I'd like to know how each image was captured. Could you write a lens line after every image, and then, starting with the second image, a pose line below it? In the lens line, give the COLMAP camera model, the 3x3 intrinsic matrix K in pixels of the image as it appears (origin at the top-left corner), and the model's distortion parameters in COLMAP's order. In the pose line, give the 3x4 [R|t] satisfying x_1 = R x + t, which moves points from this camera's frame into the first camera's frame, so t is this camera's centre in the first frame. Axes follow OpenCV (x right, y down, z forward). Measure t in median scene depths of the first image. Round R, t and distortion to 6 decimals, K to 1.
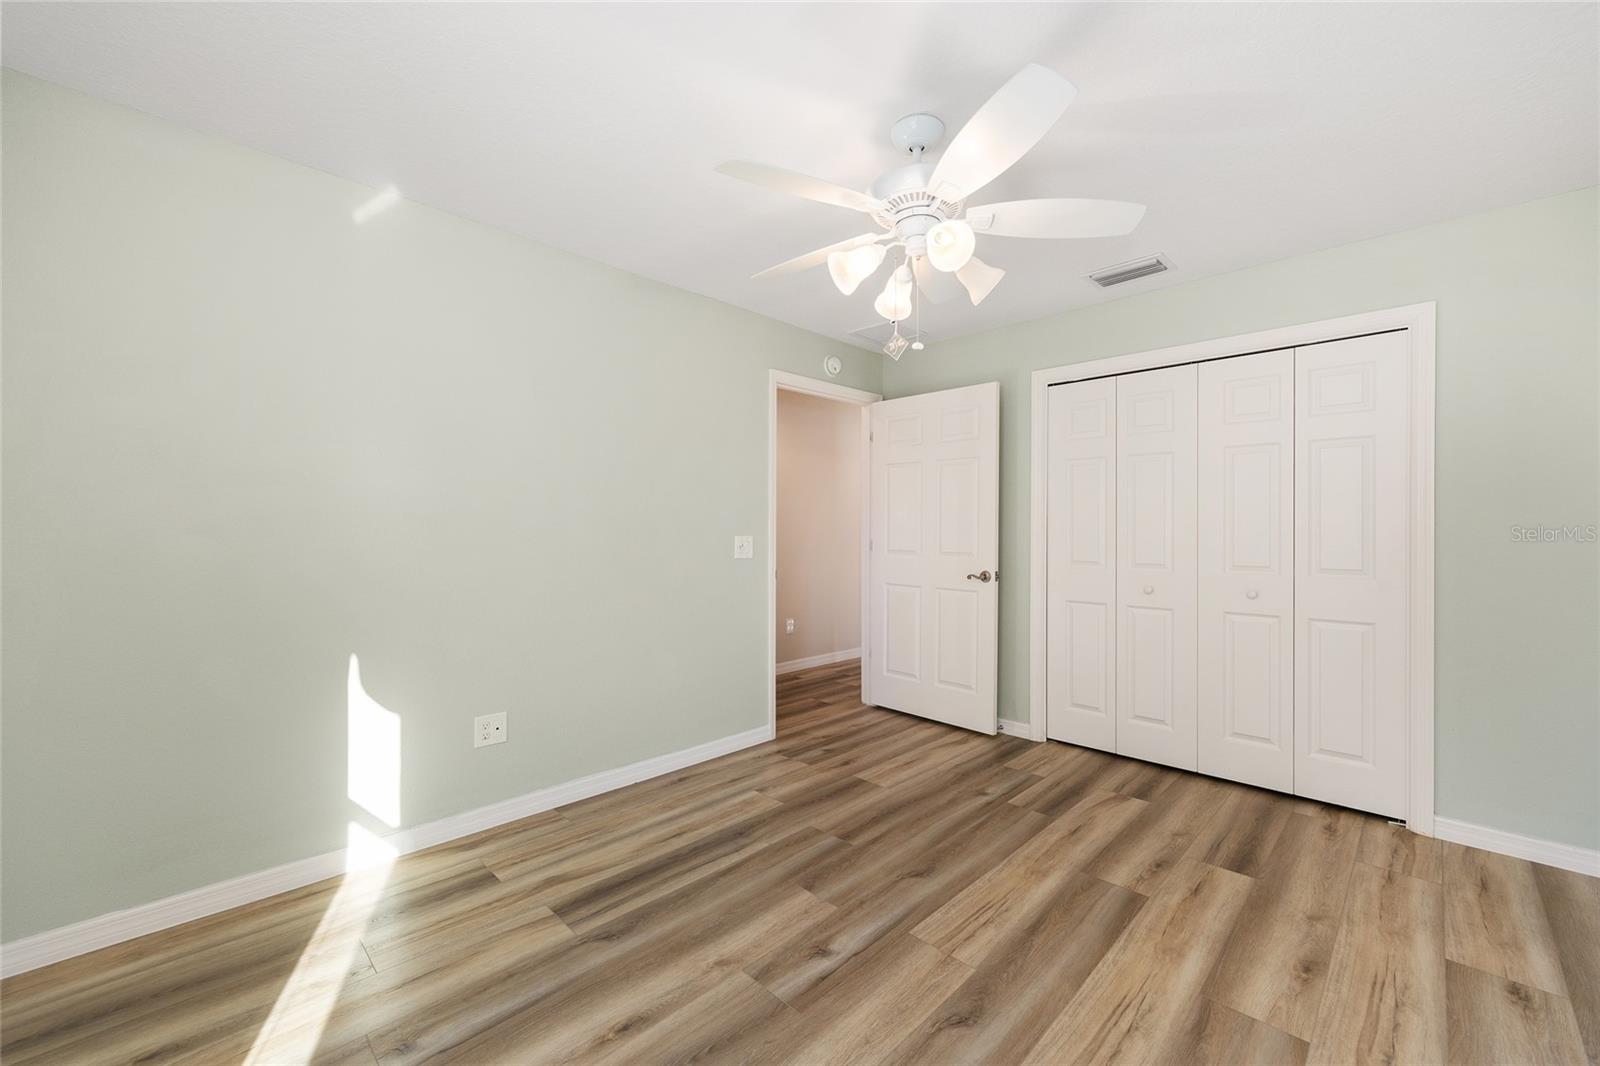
lens RADIAL K [[641.1, 0, 801.4], [0, 641.1, 535.7], [0, 0, 1]] dist [0.000478, 0.000880]
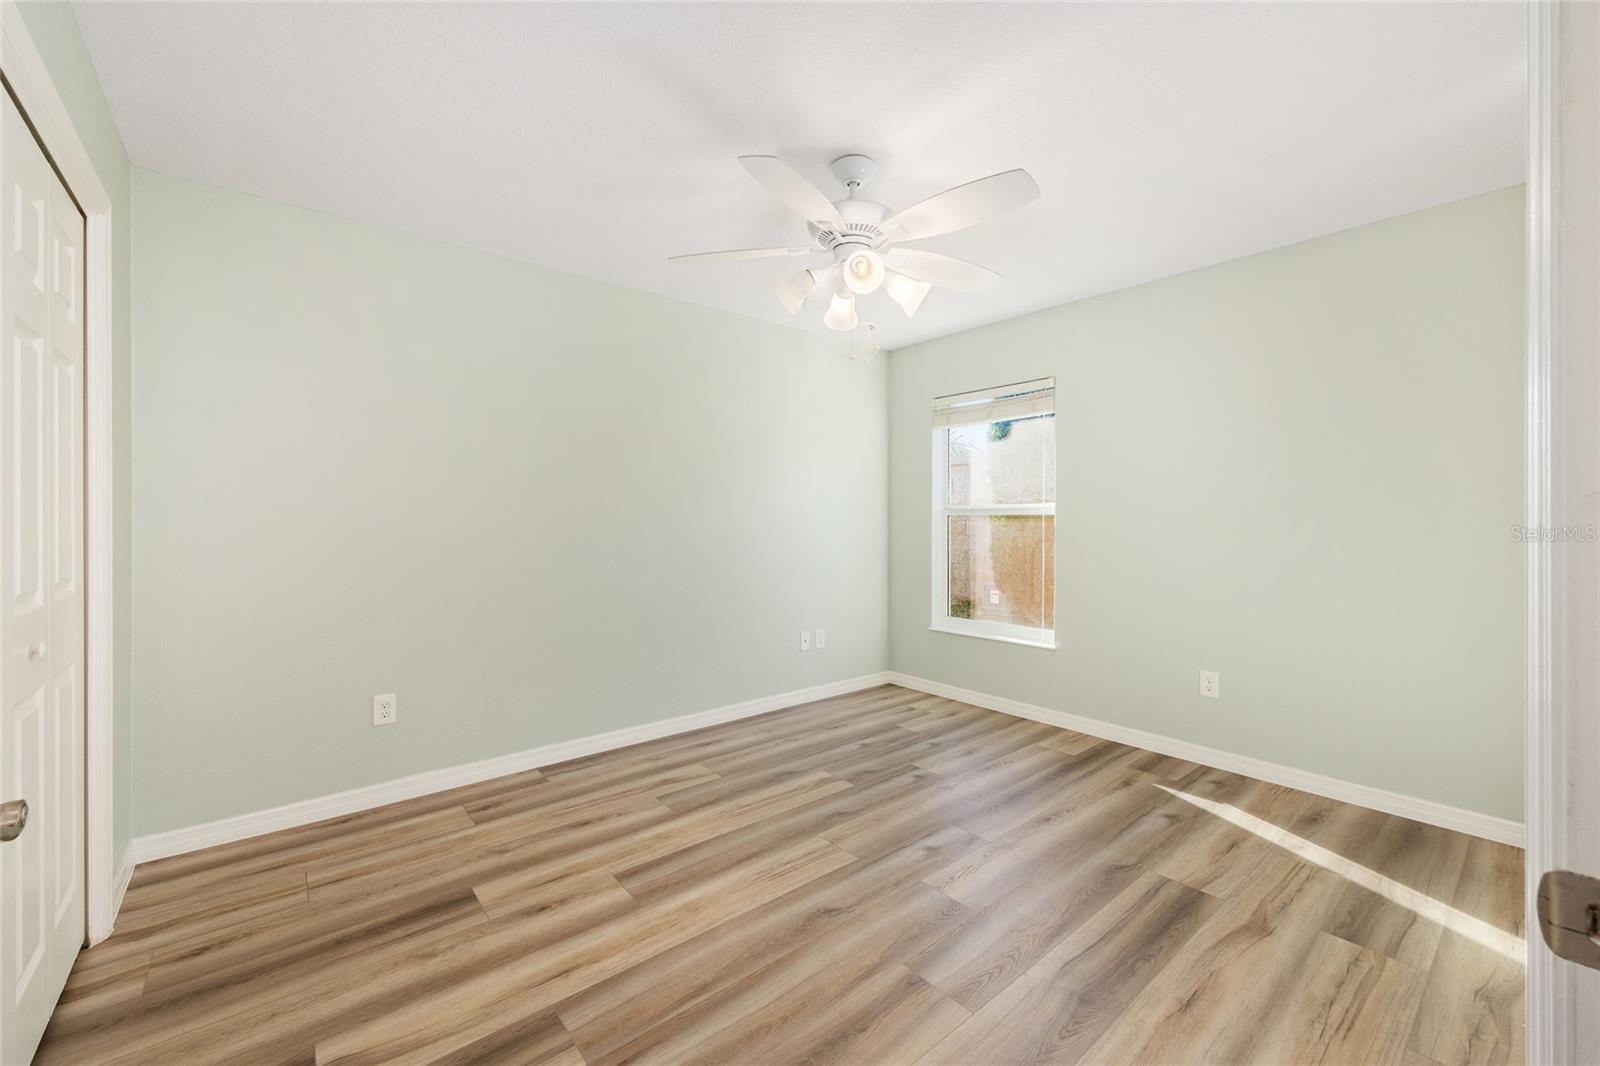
lens RADIAL K [[644.8, 0, 801.9], [0, 644.8, 521.6], [0, 0, 1]] dist [-0.000803, 0.000091]
pose [[-0.995684, -0.003932, 0.092721, 0.153079], [-0.002906, 0.999933, 0.011198, -0.012422], [-0.092759, 0.010881, -0.995629, 2.040026]]
